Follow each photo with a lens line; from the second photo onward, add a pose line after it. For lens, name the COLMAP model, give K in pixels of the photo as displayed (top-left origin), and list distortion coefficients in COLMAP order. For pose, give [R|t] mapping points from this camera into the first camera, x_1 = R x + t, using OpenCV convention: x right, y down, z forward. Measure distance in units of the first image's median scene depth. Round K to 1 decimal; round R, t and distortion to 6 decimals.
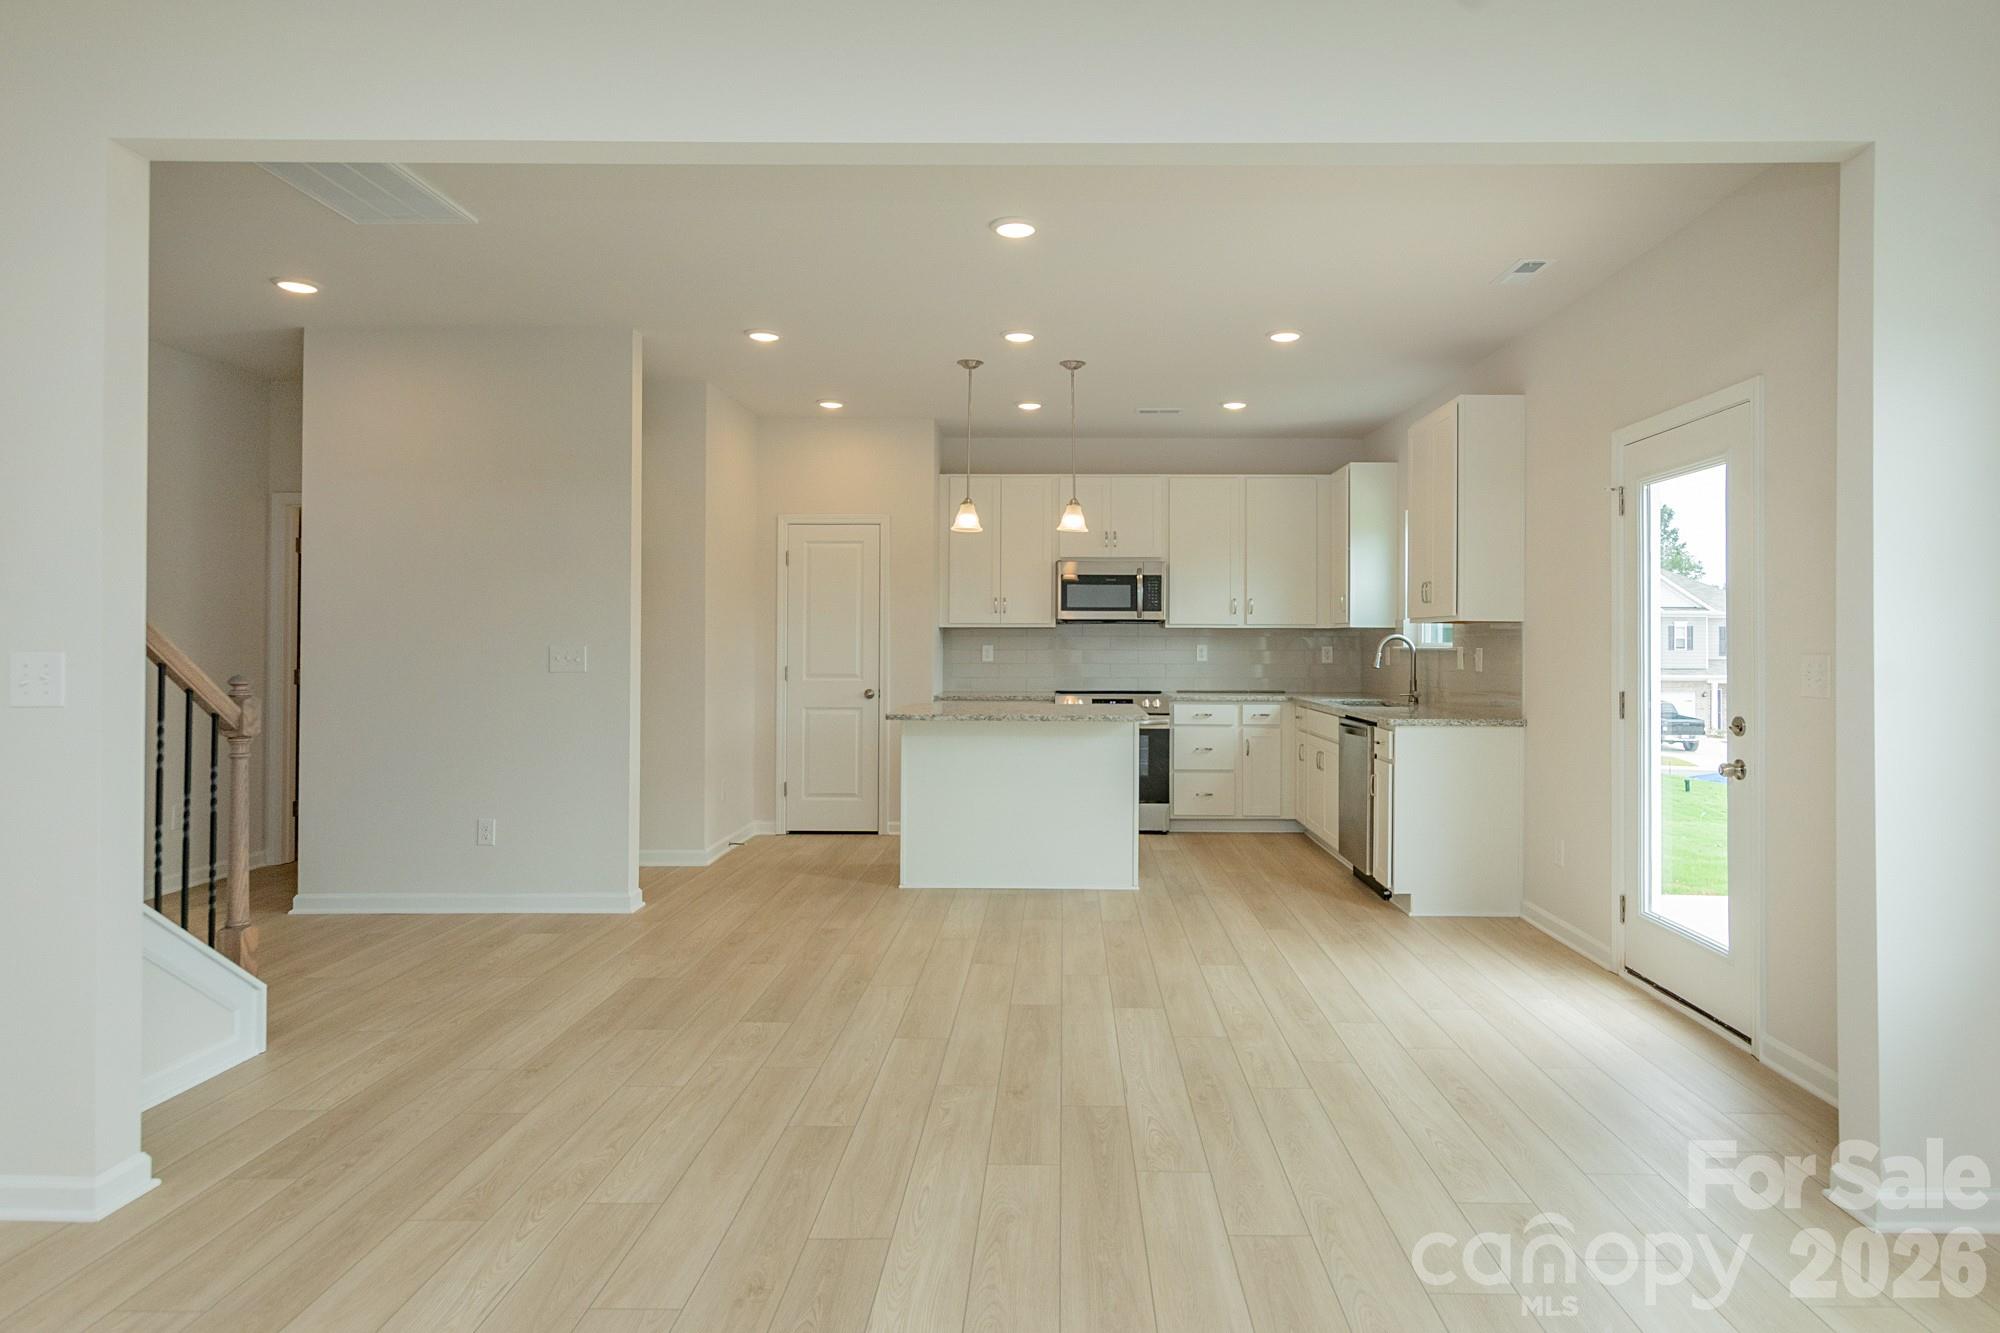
lens RADIAL K [[1150.6, 0, 1056.2], [0, 1150.6, 633.7], [0, 0, 1]] dist [0.001115, 0.001148]
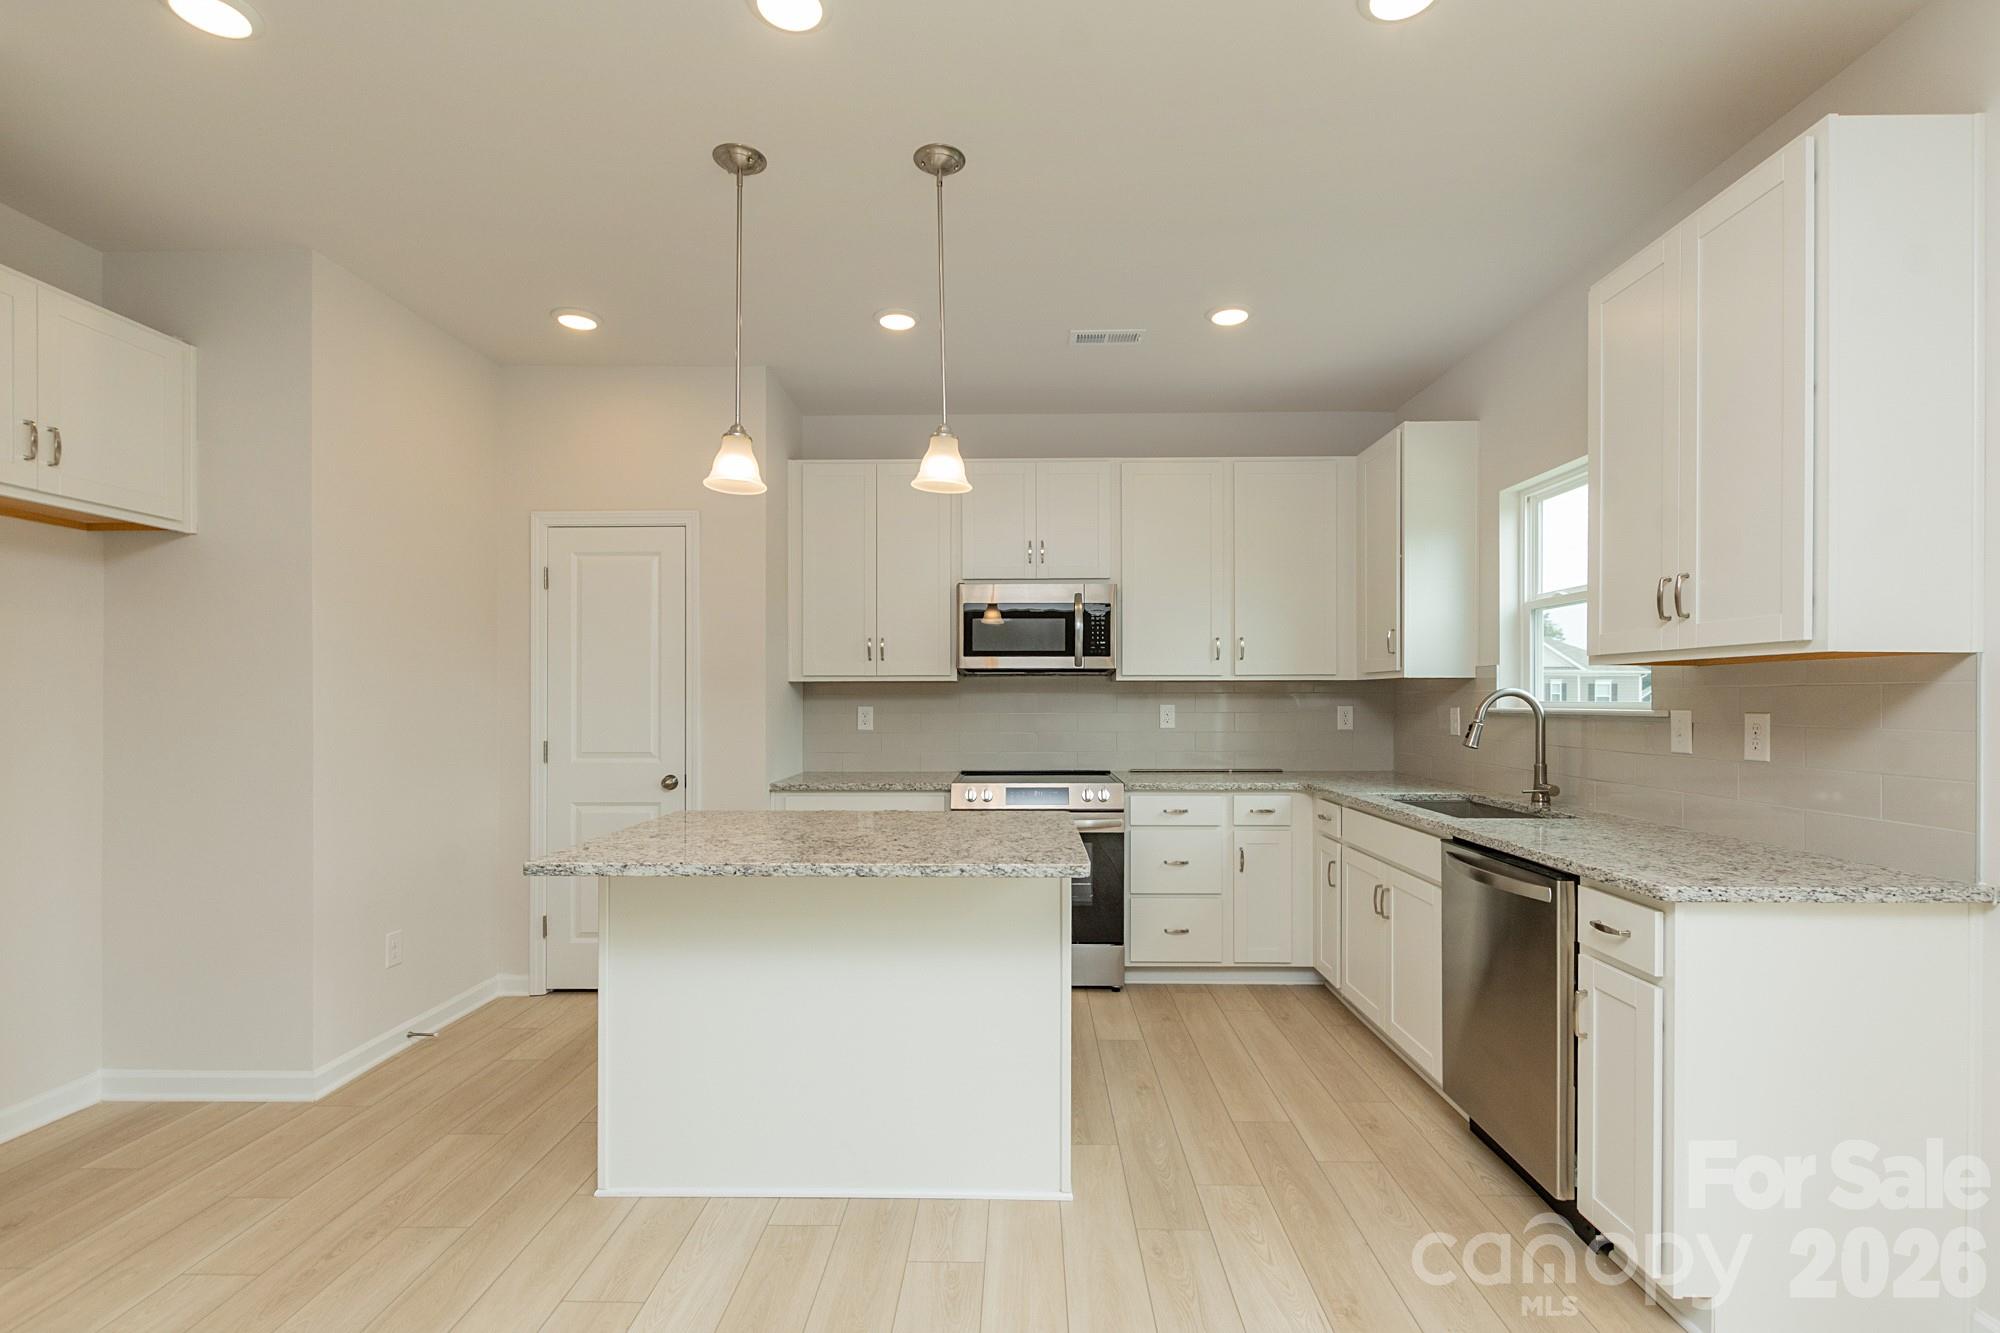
lens RADIAL K [[928.2, 0, 1017.3], [0, 928.2, 697.8], [0, 0, 1]] dist [0.003003, 0.000166]
pose [[0.999985, -0.004463, -0.003034, 0.043847], [0.004480, 0.999973, 0.005823, 0.001874], [0.003007, -0.005836, 0.999978, 0.522076]]
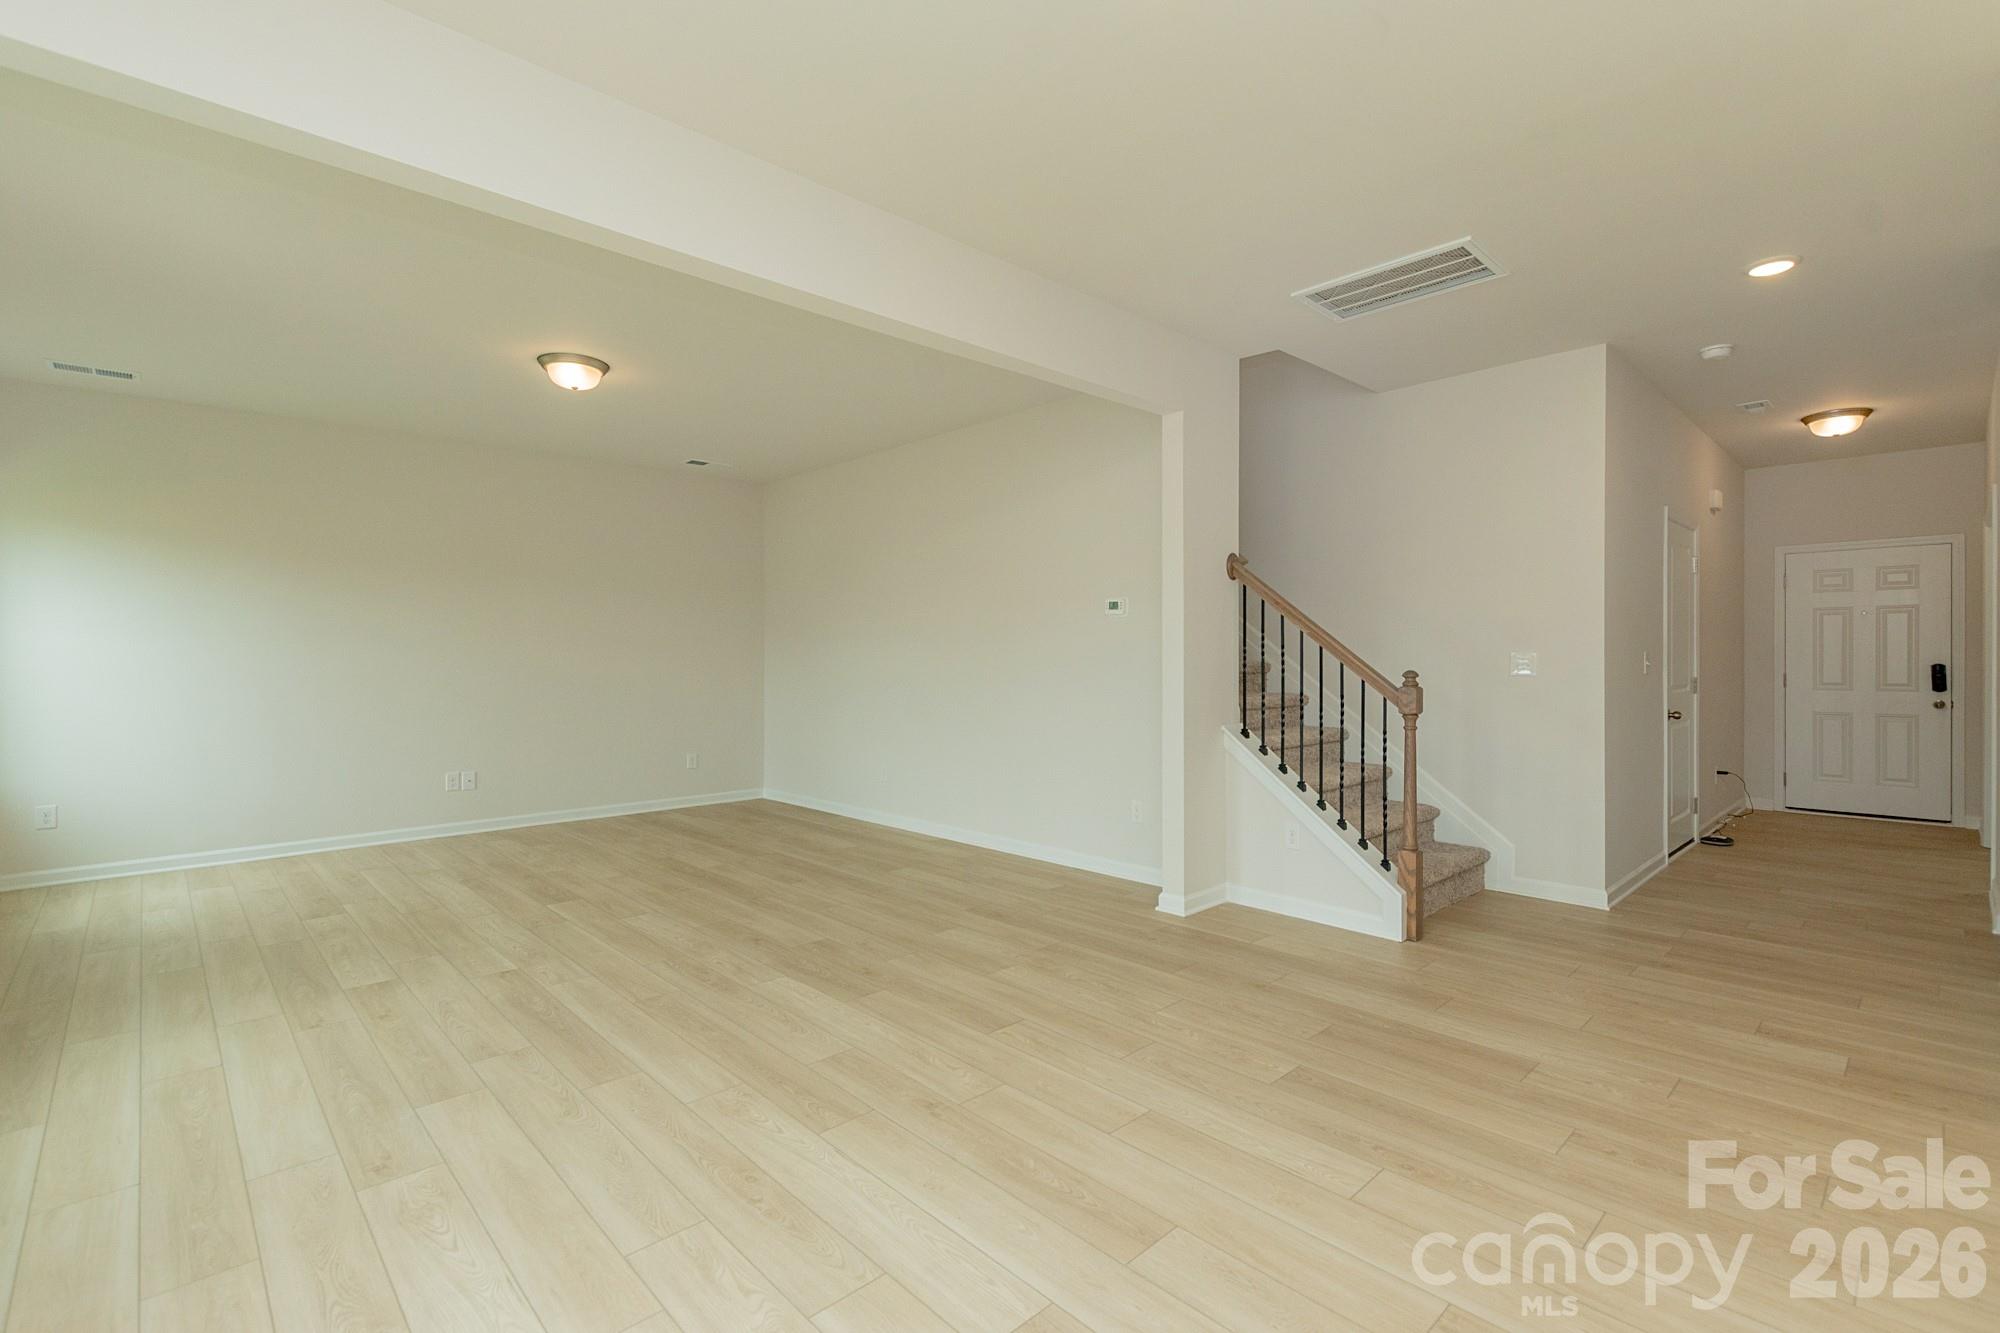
lens RADIAL K [[901.0, 0, 1003.9], [0, 901.0, 664.8], [0, 0, 1]] dist [0.002493, -0.000588]
pose [[-0.723976, 0.004606, -0.689810, 0.212862], [0.005089, 0.999986, 0.001336, 0.013438], [0.689807, -0.002543, -0.723989, 0.765943]]
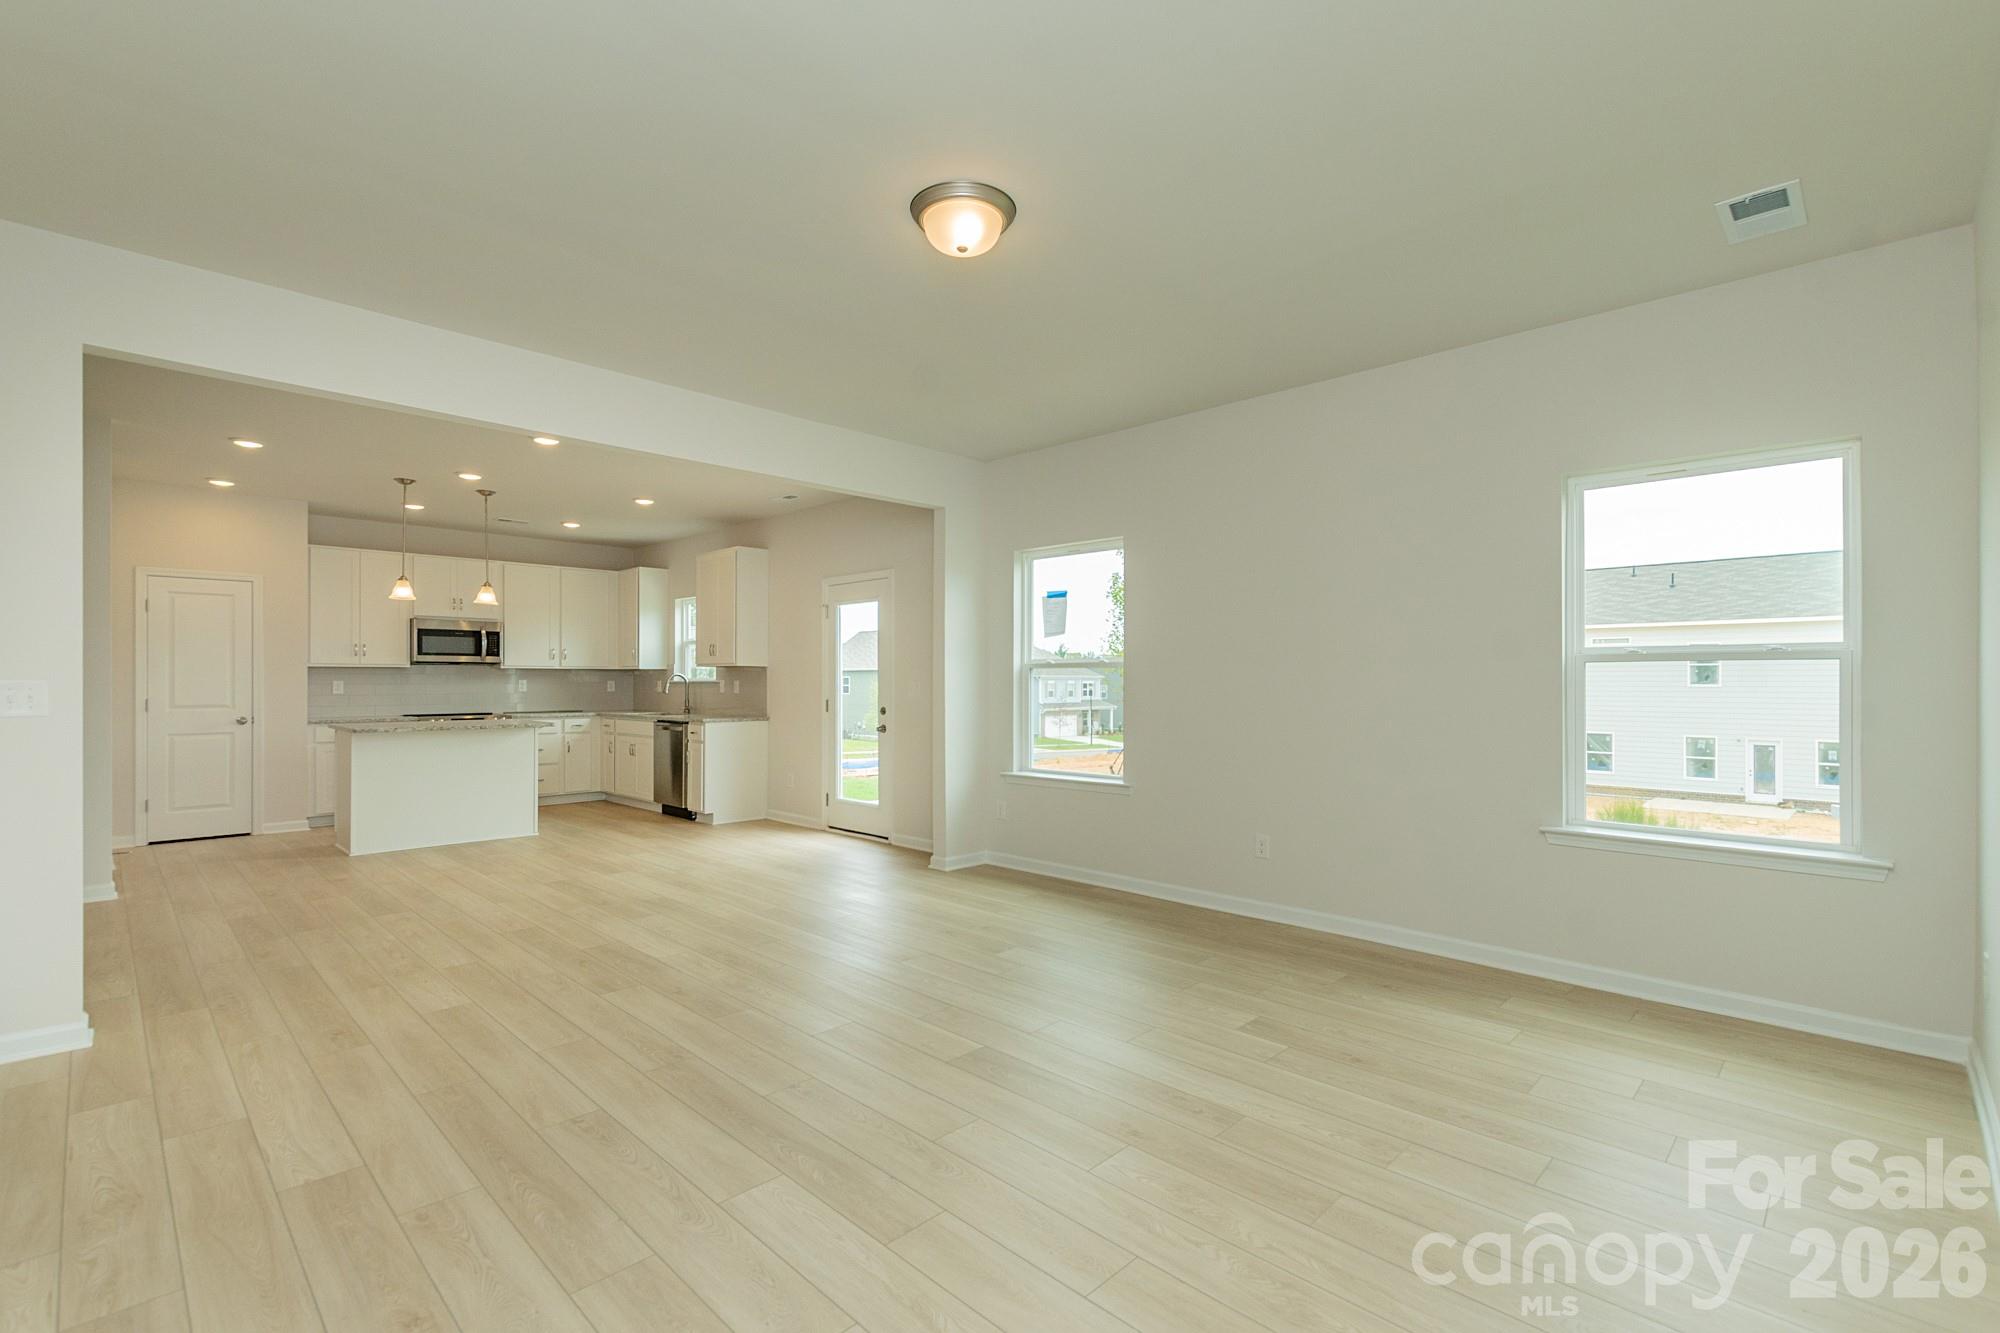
lens RADIAL K [[893.3, 0, 1011.3], [0, 893.3, 677.7], [0, 0, 1]] dist [0.001945, -0.000527]
pose [[0.692147, -0.000710, 0.721756, -0.315449], [-0.001613, 0.999995, 0.002530, 0.003330], [-0.721754, -0.002915, 0.692143, -0.270101]]
